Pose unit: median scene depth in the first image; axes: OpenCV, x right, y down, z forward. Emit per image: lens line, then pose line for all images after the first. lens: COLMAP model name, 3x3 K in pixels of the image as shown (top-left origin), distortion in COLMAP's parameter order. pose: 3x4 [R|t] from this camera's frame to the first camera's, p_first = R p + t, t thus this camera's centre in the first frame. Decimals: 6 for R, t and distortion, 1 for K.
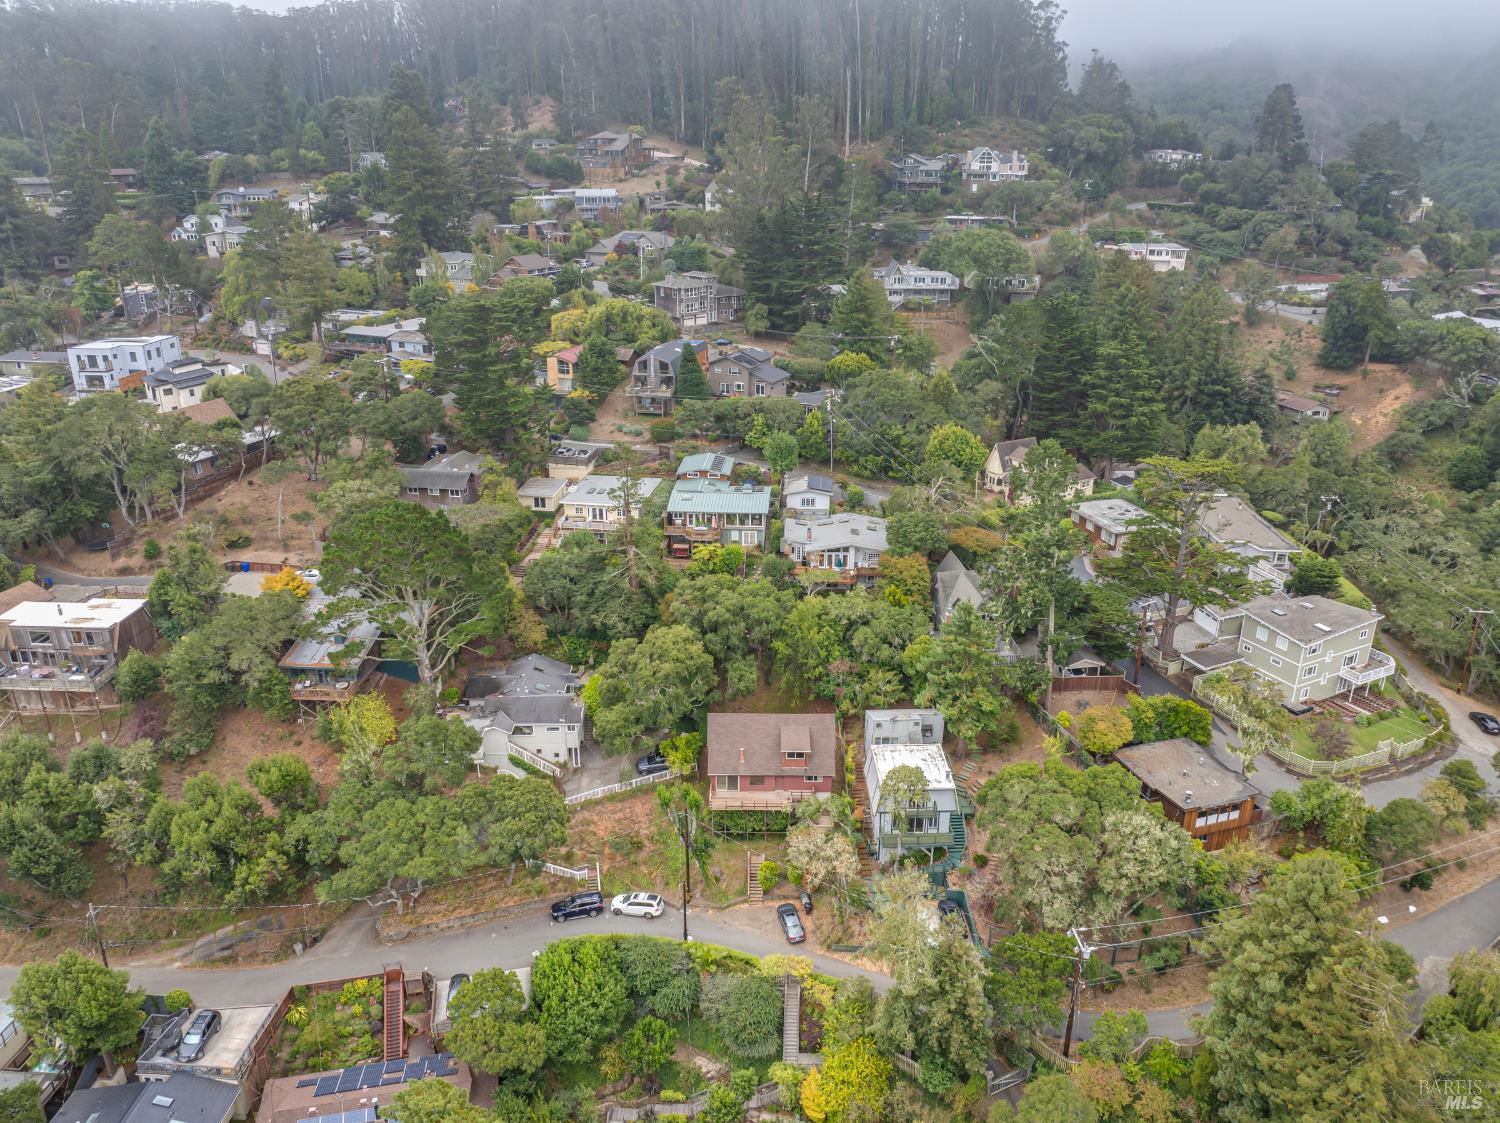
lens RADIAL K [[1062.9, 0, 756.8], [0, 1062.9, 553.8], [0, 0, 1]] dist [-0.033511, -0.004229]
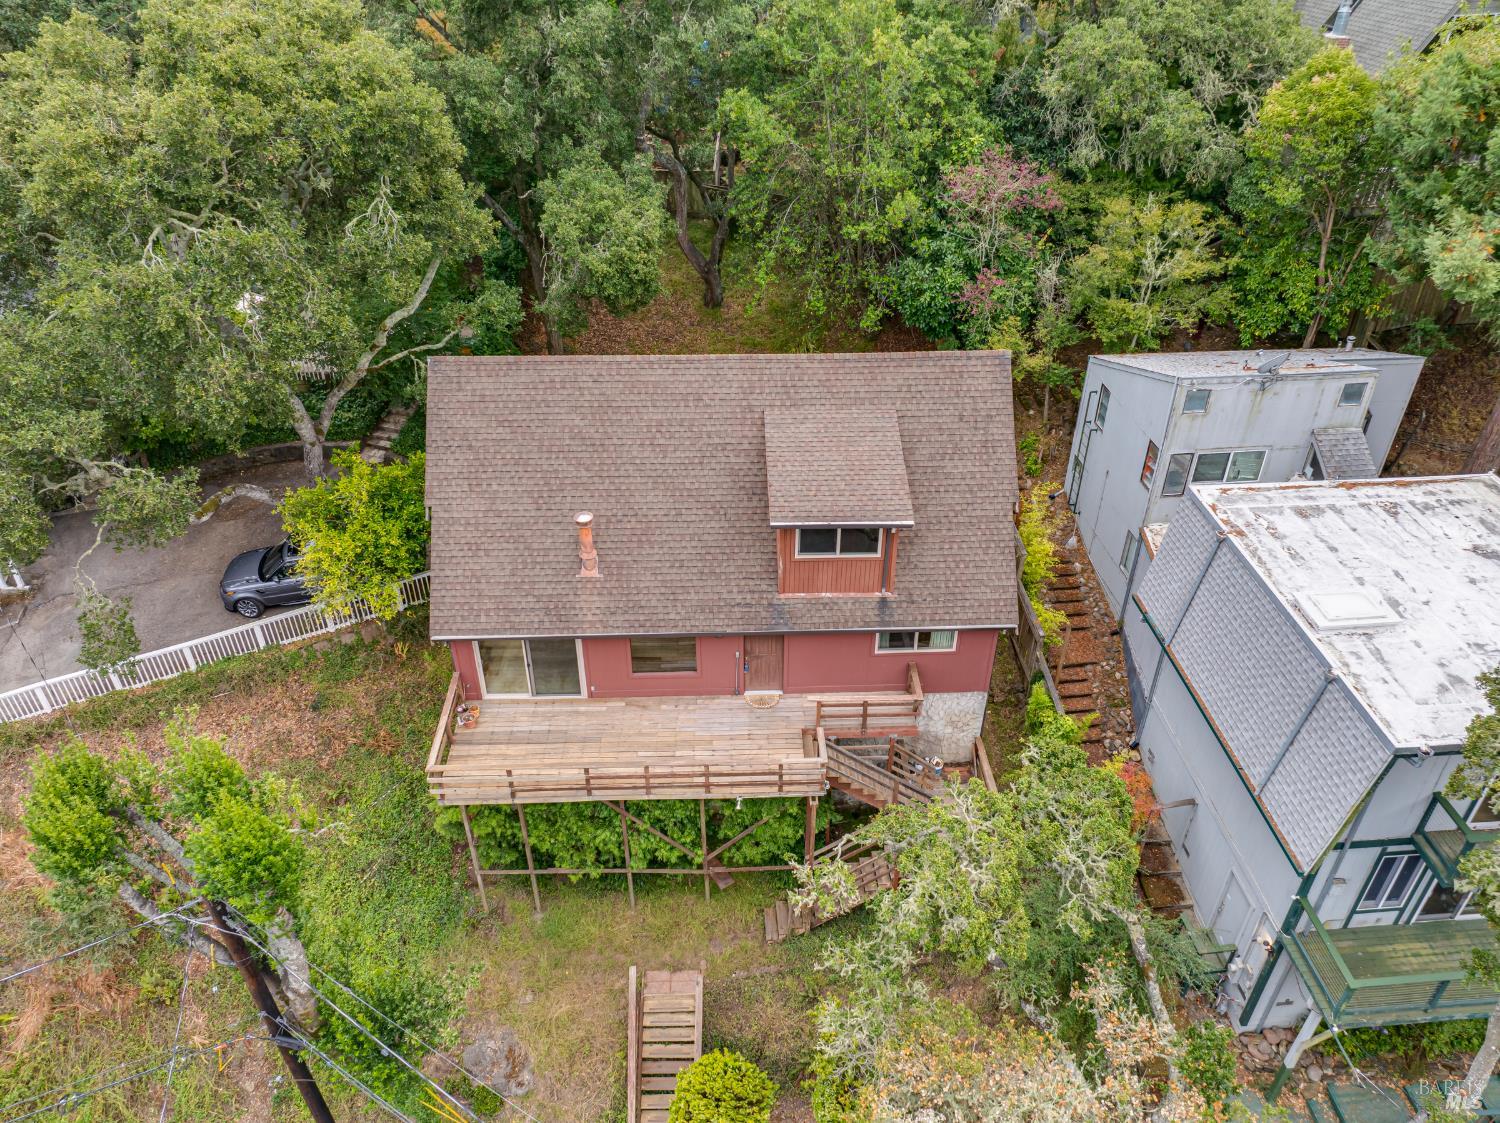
lens RADIAL K [[1062.9, 0, 756.8], [0, 1062.9, 553.8], [0, 0, 1]] dist [-0.033511, -0.004229]
pose [[0.999086, -0.022143, 0.036560, 0.011937], [0.013101, 0.972822, 0.231182, 0.137788], [-0.040685, -0.230492, 0.972223, 0.764934]]
